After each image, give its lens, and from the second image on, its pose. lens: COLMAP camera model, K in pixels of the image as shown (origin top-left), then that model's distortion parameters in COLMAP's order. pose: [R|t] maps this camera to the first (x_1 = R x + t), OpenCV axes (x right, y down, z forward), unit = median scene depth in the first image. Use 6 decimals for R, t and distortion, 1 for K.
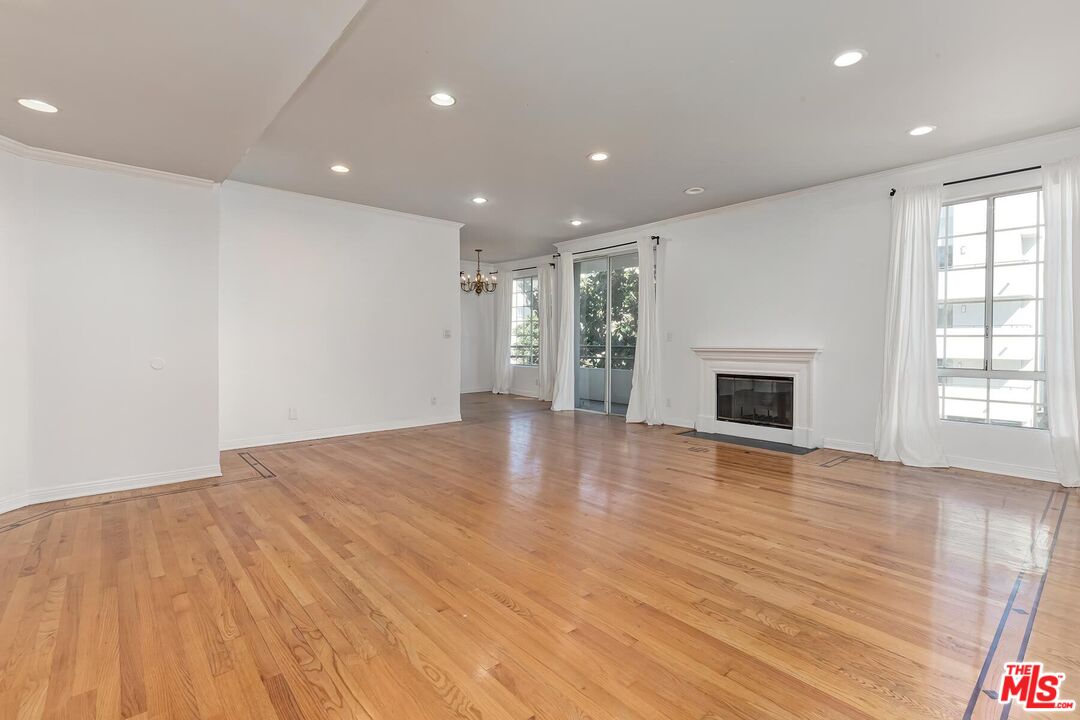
lens RADIAL K [[502.8, 0, 547.0], [0, 502.8, 346.4], [0, 0, 1]] dist [0.008426, 0.000121]
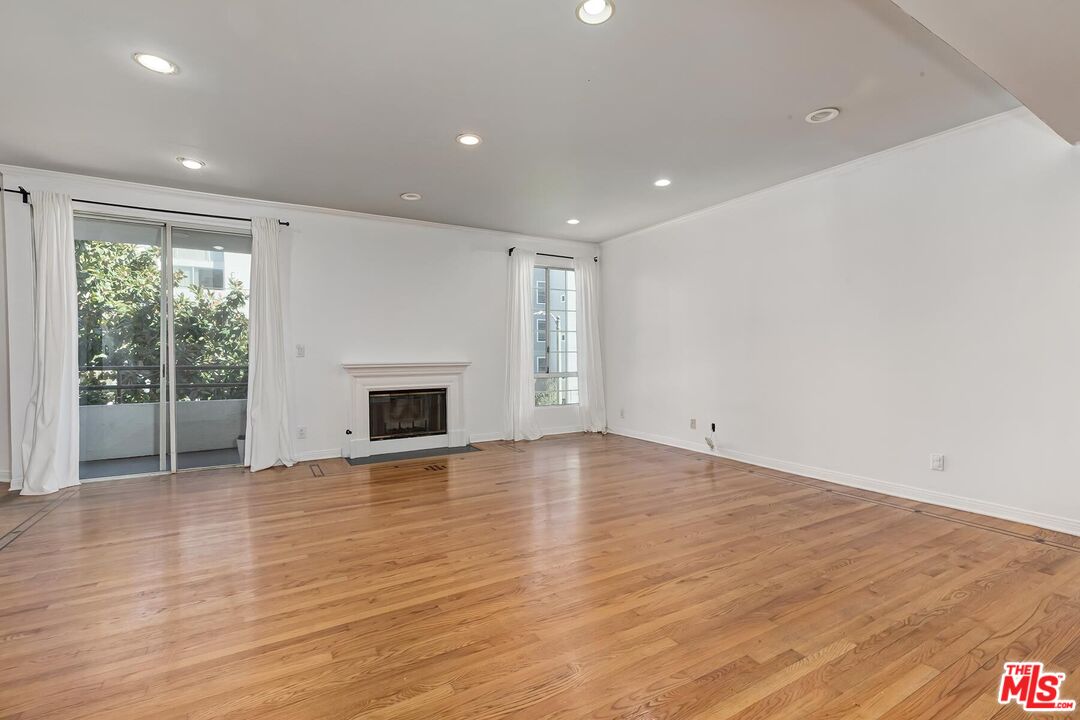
lens RADIAL K [[488.5, 0, 536.3], [0, 488.5, 358.3], [0, 0, 1]] dist [0.003919, 0.000050]
pose [[0.190998, -0.009272, 0.981547, -0.503818], [0.015896, 0.999853, 0.006352, -0.008442], [-0.981462, 0.014390, 0.191117, 0.535102]]
